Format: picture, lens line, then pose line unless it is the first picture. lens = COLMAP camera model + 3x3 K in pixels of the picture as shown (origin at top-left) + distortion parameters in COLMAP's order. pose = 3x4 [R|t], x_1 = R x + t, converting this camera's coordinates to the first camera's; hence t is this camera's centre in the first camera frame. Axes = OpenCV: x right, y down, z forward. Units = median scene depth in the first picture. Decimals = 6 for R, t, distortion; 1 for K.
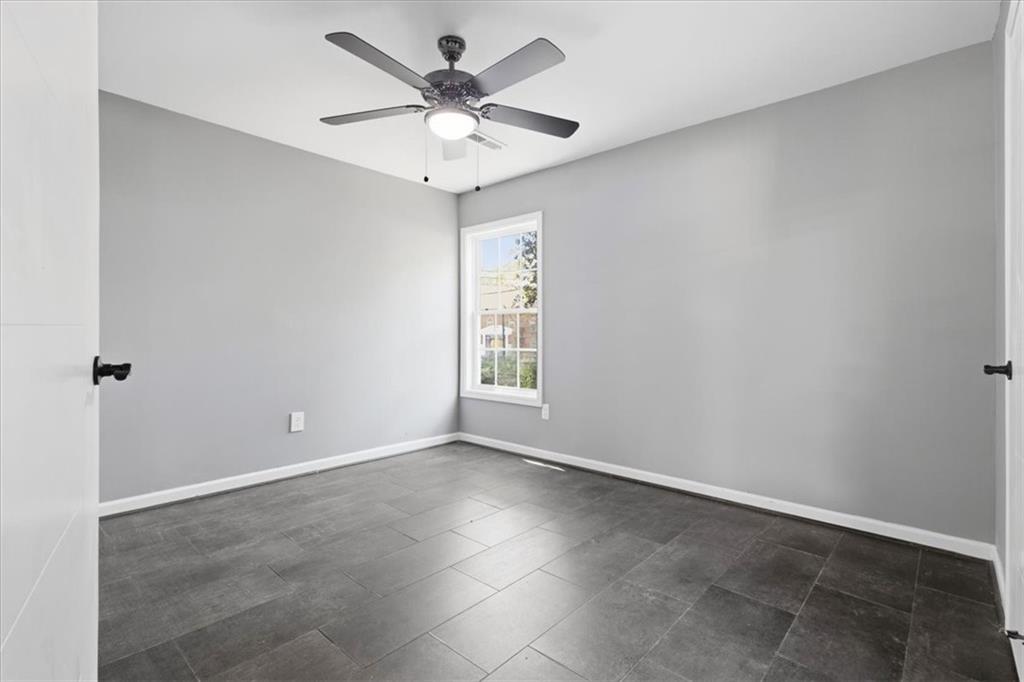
lens RADIAL K [[476.0, 0, 507.5], [0, 476.0, 335.9], [0, 0, 1]] dist [0.001454, 0.000021]
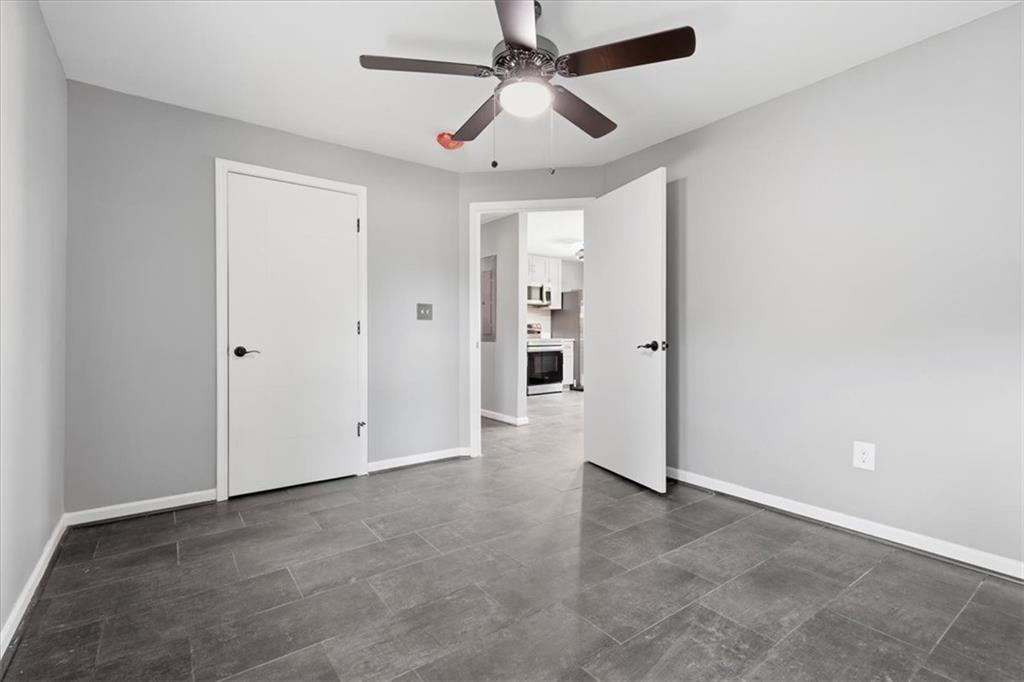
lens RADIAL K [[476.0, 0, 507.5], [0, 476.0, 335.9], [0, 0, 1]] dist [0.001454, 0.000021]
pose [[-0.980033, -0.003859, 0.198799, -0.286989], [-0.001750, 0.999940, 0.010786, -0.011420], [-0.198829, 0.010223, -0.979981, 2.001092]]
